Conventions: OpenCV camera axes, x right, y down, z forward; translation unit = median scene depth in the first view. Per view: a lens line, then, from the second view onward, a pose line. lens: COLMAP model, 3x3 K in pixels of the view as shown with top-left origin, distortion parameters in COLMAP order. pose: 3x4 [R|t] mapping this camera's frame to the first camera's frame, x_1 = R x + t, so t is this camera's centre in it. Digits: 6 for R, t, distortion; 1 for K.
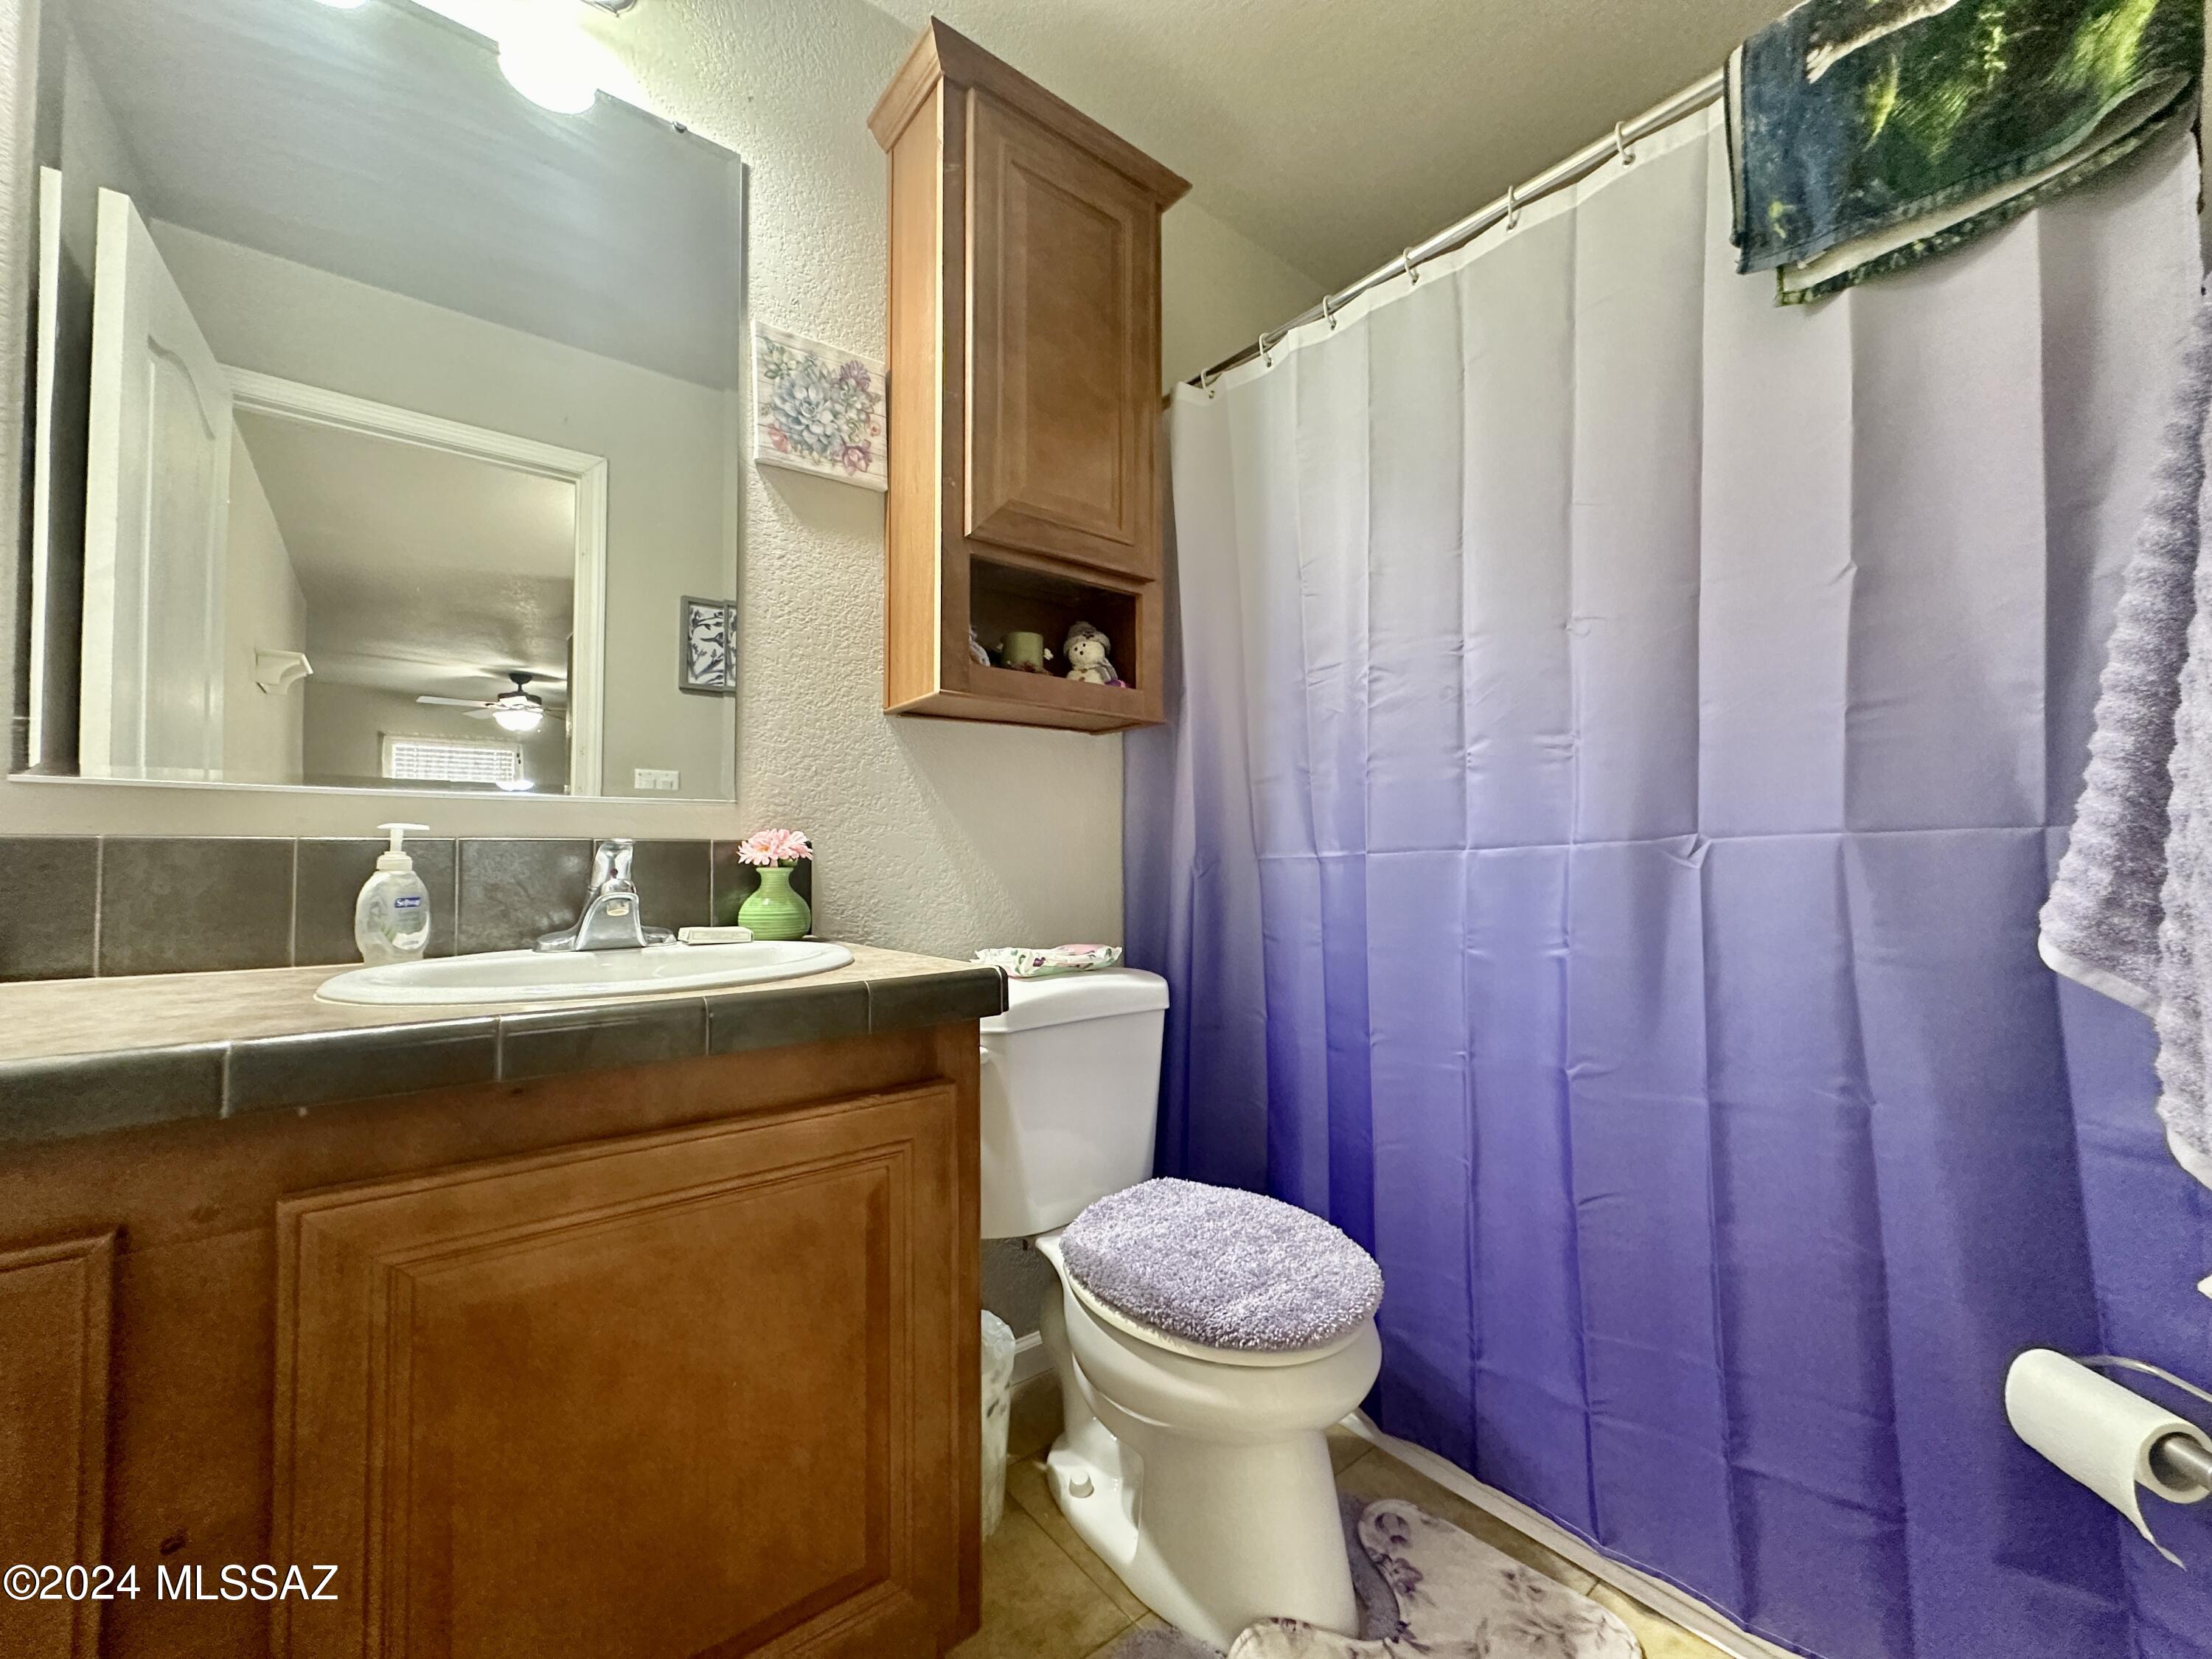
lens RADIAL K [[884.4, 0, 1107.5], [0, 884.4, 830.1], [0, 0, 1]] dist [-0.005562, 0.001104]
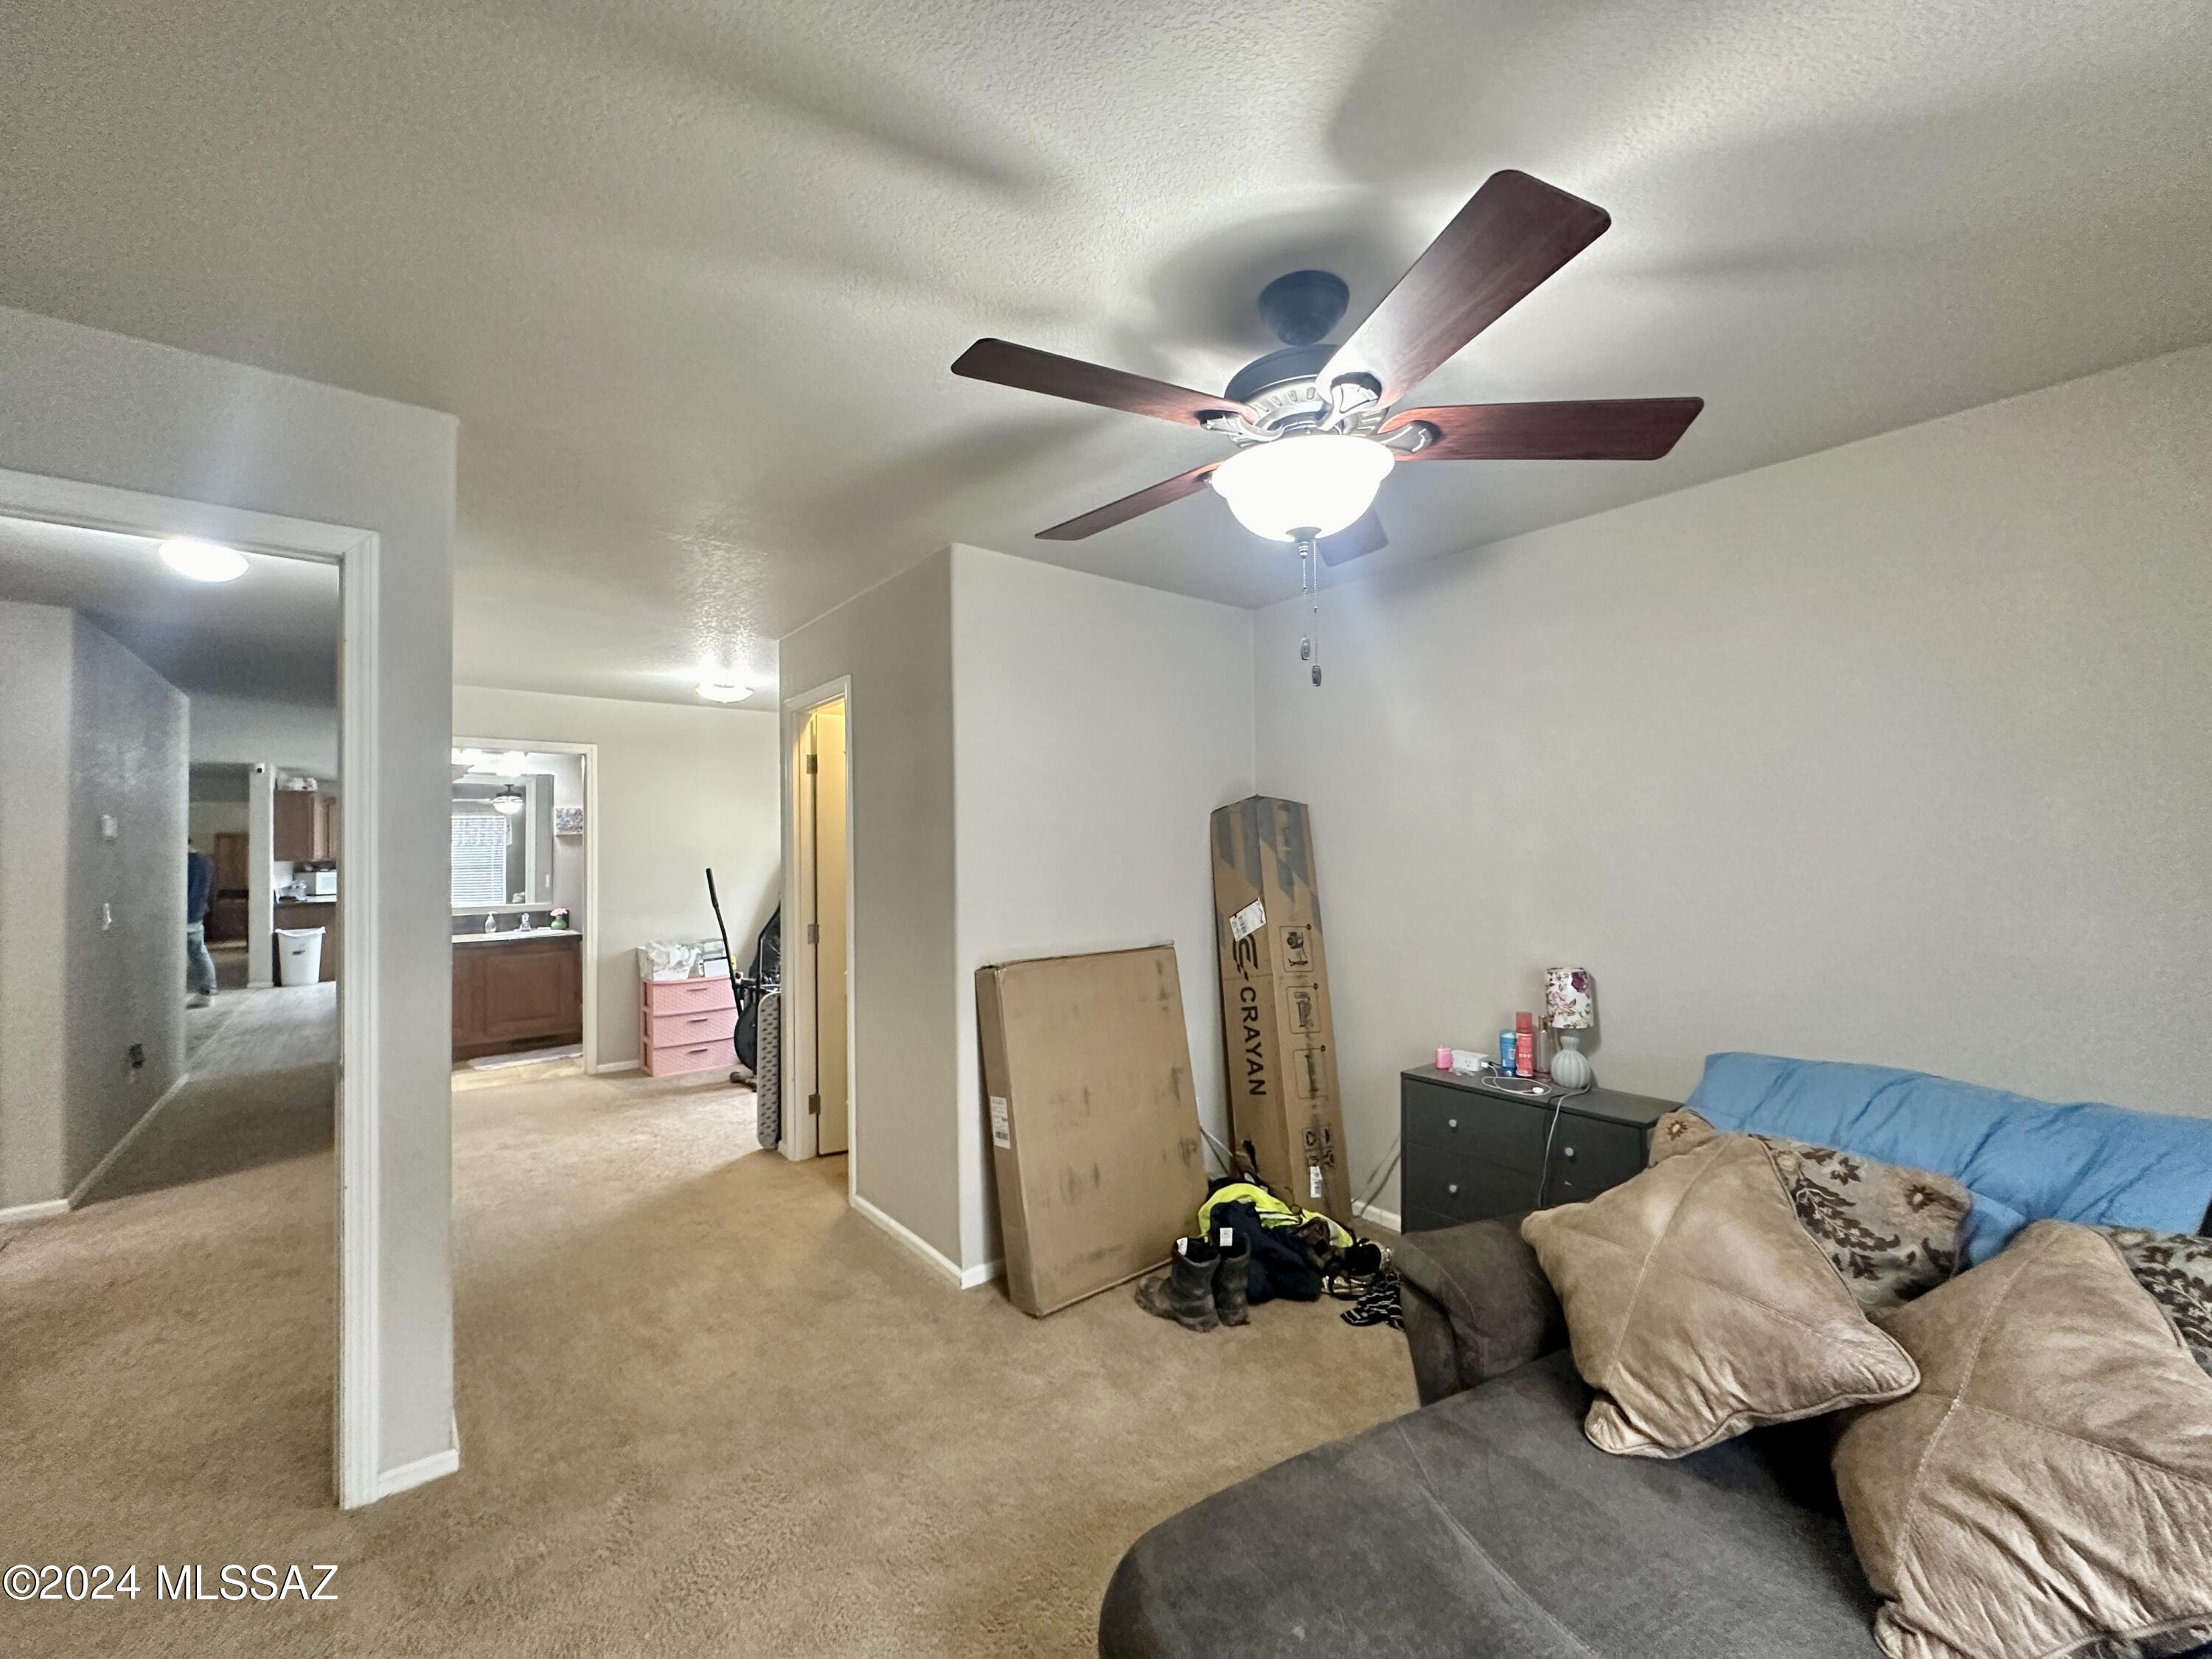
lens RADIAL K [[884.4, 0, 1107.5], [0, 884.4, 830.1], [0, 0, 1]] dist [-0.005562, 0.001104]
pose [[0.999954, -0.009112, 0.003146, 2.770971], [0.009103, 0.999954, 0.002910, -0.436598], [-0.003172, -0.002881, 0.999991, -4.098953]]
